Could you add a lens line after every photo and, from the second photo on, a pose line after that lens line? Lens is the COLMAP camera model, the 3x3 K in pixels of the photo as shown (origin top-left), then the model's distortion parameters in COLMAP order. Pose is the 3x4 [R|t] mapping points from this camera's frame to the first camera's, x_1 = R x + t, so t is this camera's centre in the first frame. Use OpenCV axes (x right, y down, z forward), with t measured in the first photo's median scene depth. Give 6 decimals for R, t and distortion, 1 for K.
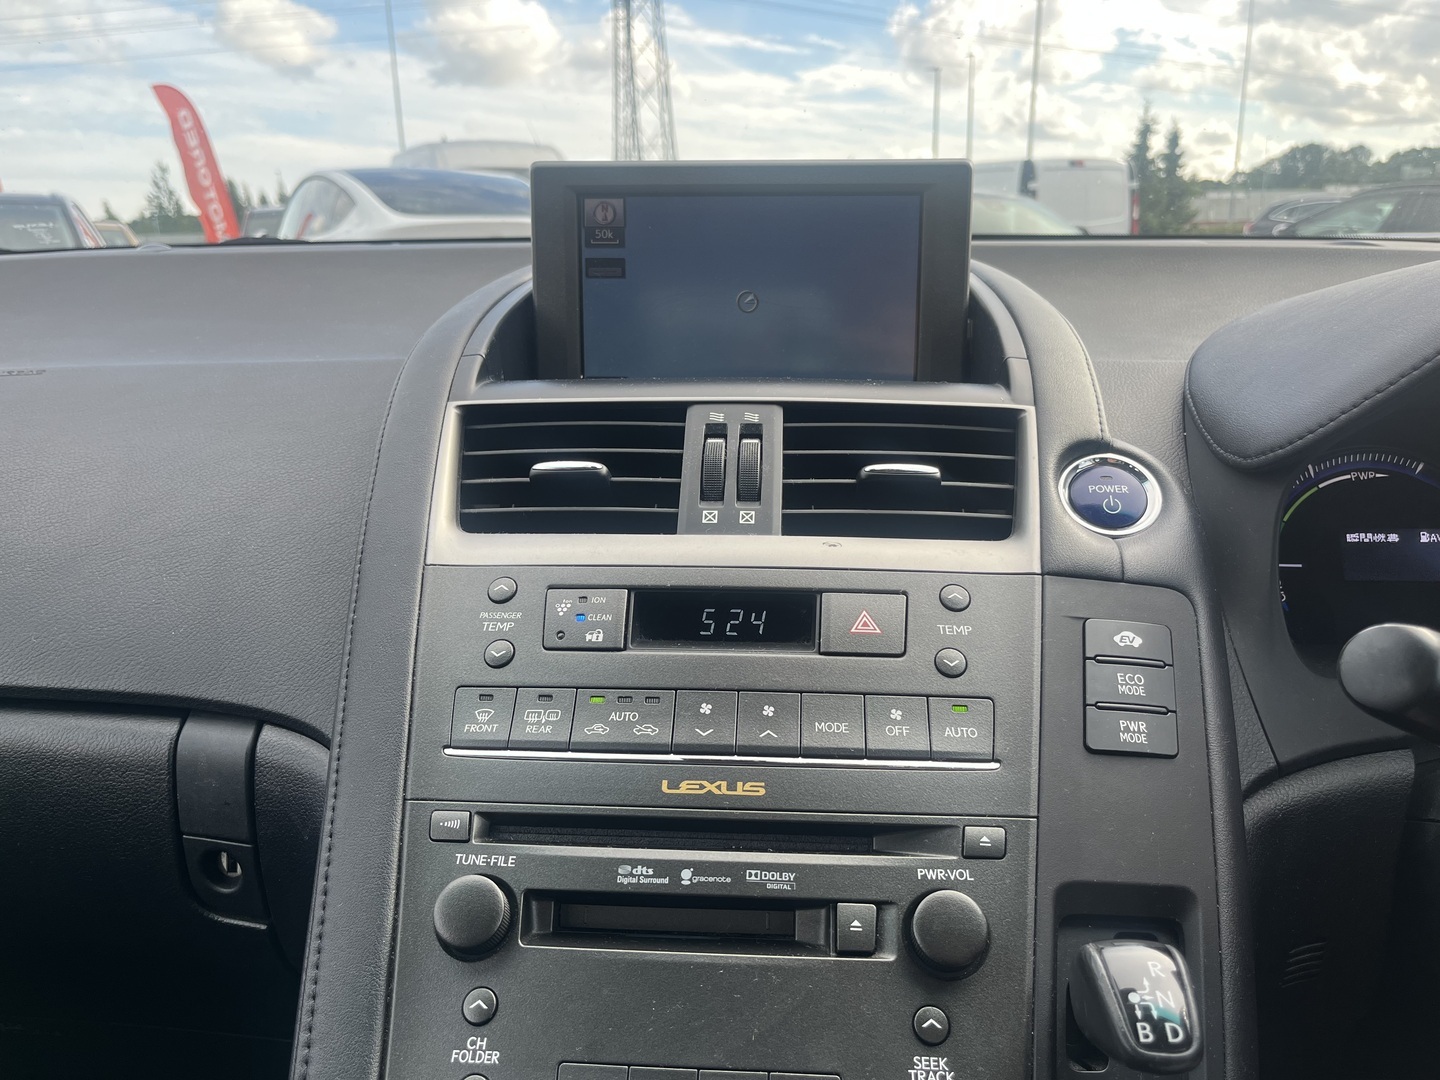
lens RADIAL K [[1105.4, 0, 720.0], [0, 1105.4, 540.0], [0, 0, 1]] dist [-0.001016, -0.003817]
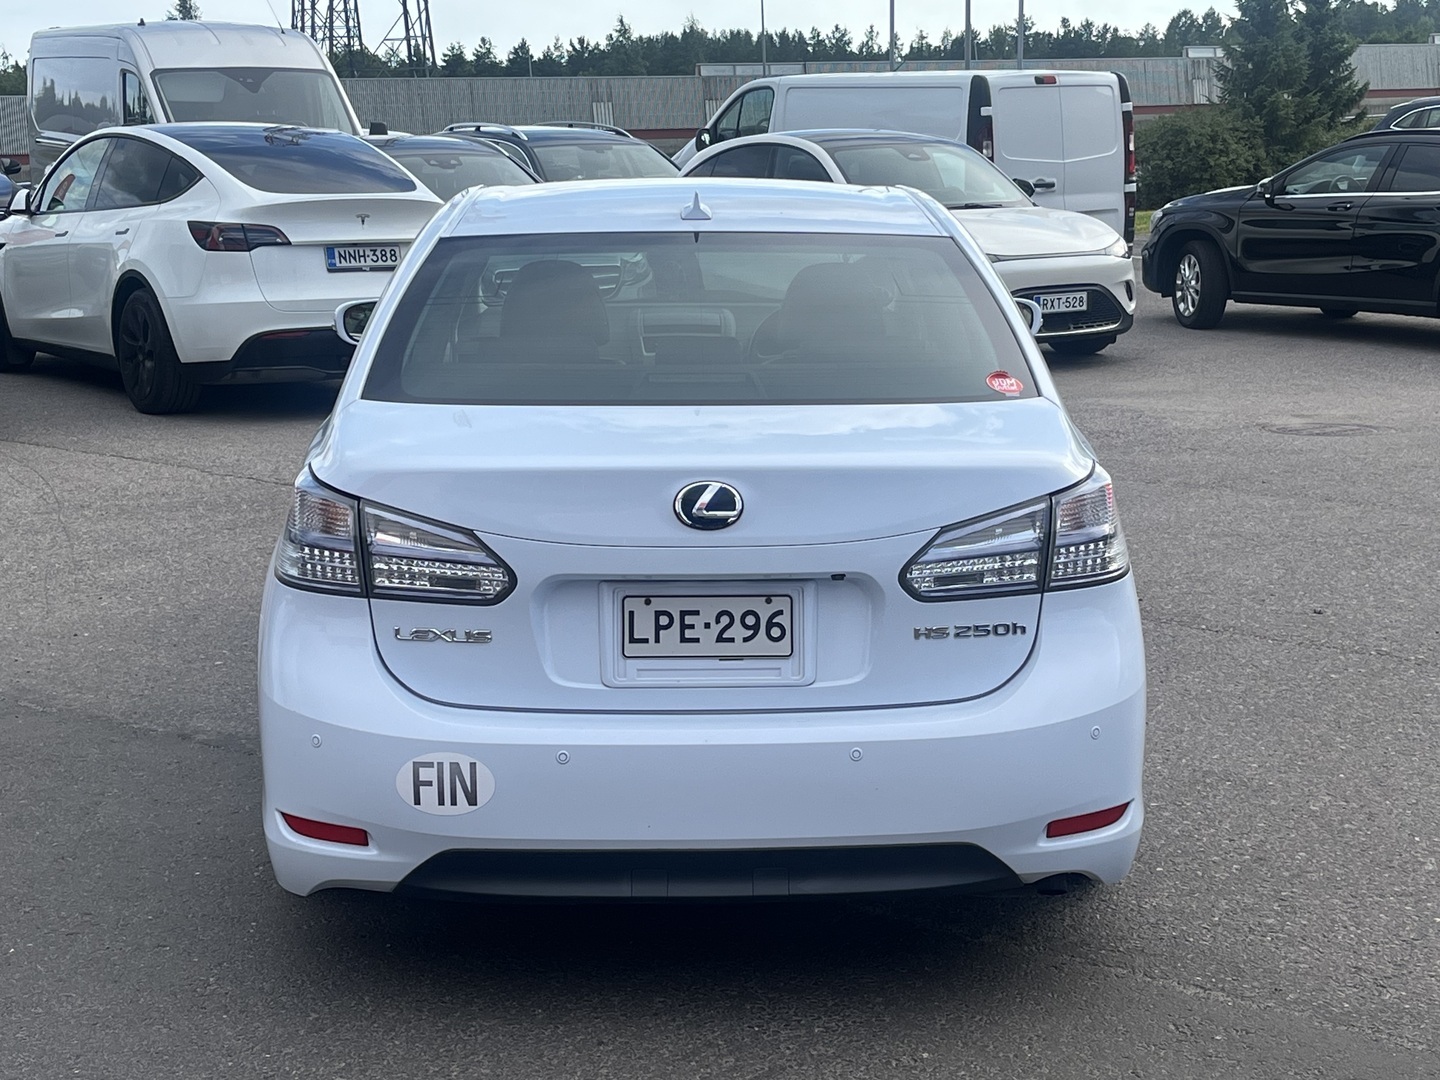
lens RADIAL K [[2339.1, 0, 720.0], [0, 2339.1, 540.0], [0, 0, 1]] dist [0.233955, -1.162617]
pose [[0.995345, -0.014796, 0.095230, -0.013378], [0.023019, 0.996043, -0.085842, 0.026976], [-0.093583, 0.087634, 0.991747, -0.148220]]
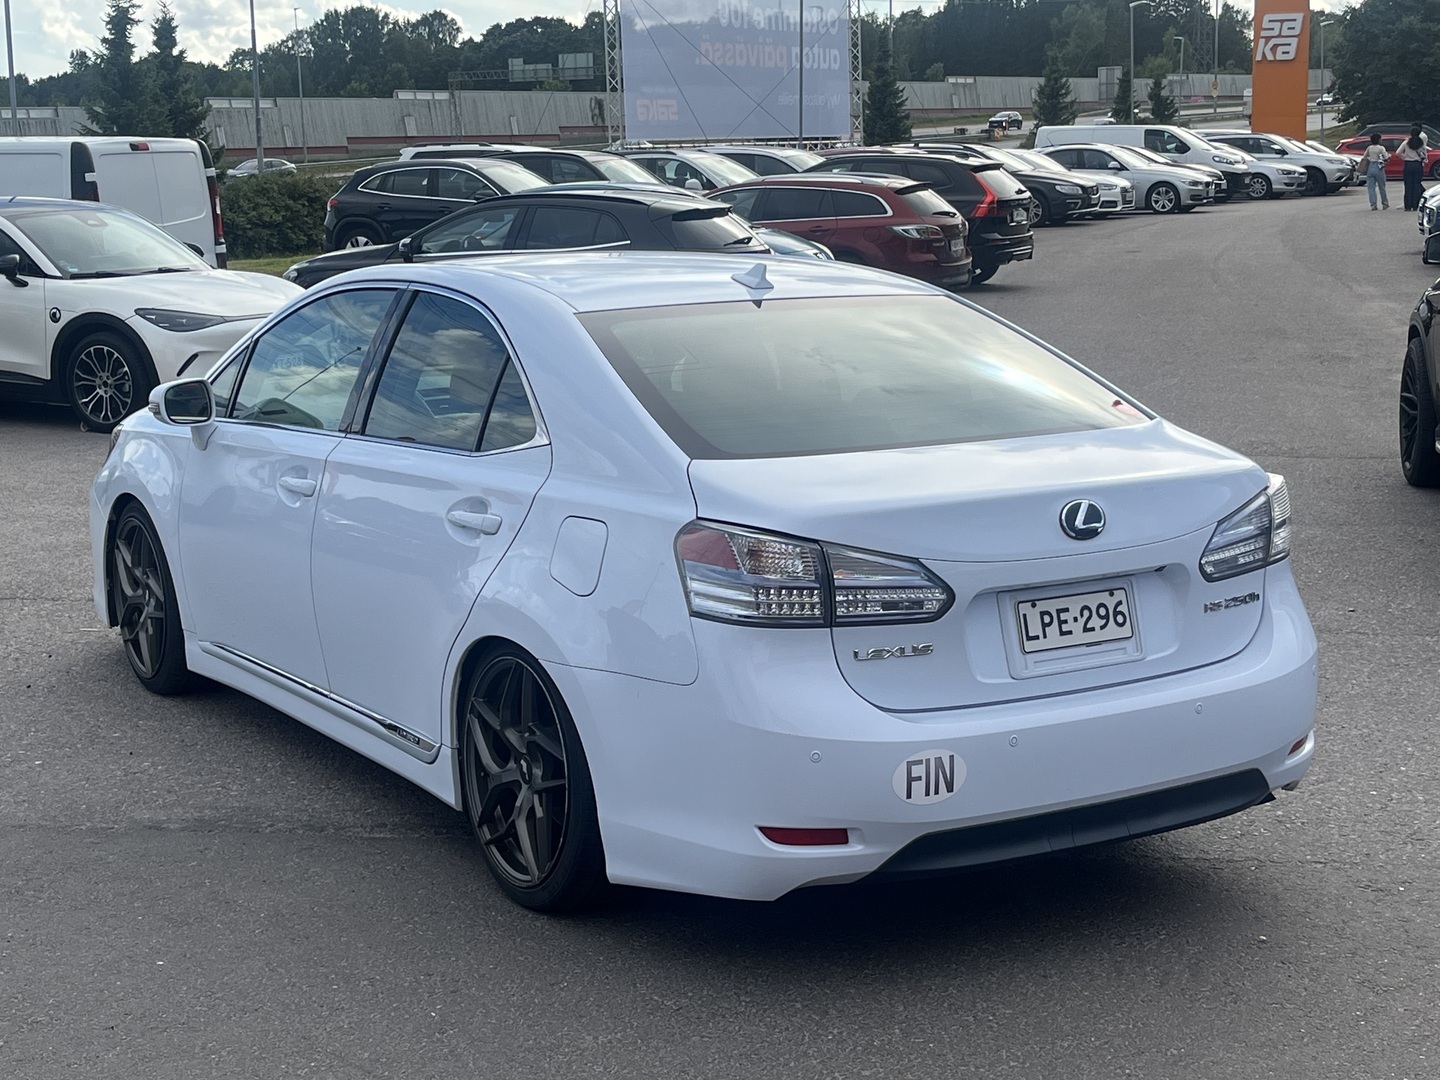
lens RADIAL K [[2264.2, 0, 720.0], [0, 2264.2, 540.0], [0, 0, 1]] dist [0.112882, -0.158060]
pose [[0.813087, -0.100278, 0.573440, -0.081523], [0.160748, 0.985428, -0.055604, 0.021903], [-0.559508, 0.137390, 0.817358, -0.135782]]
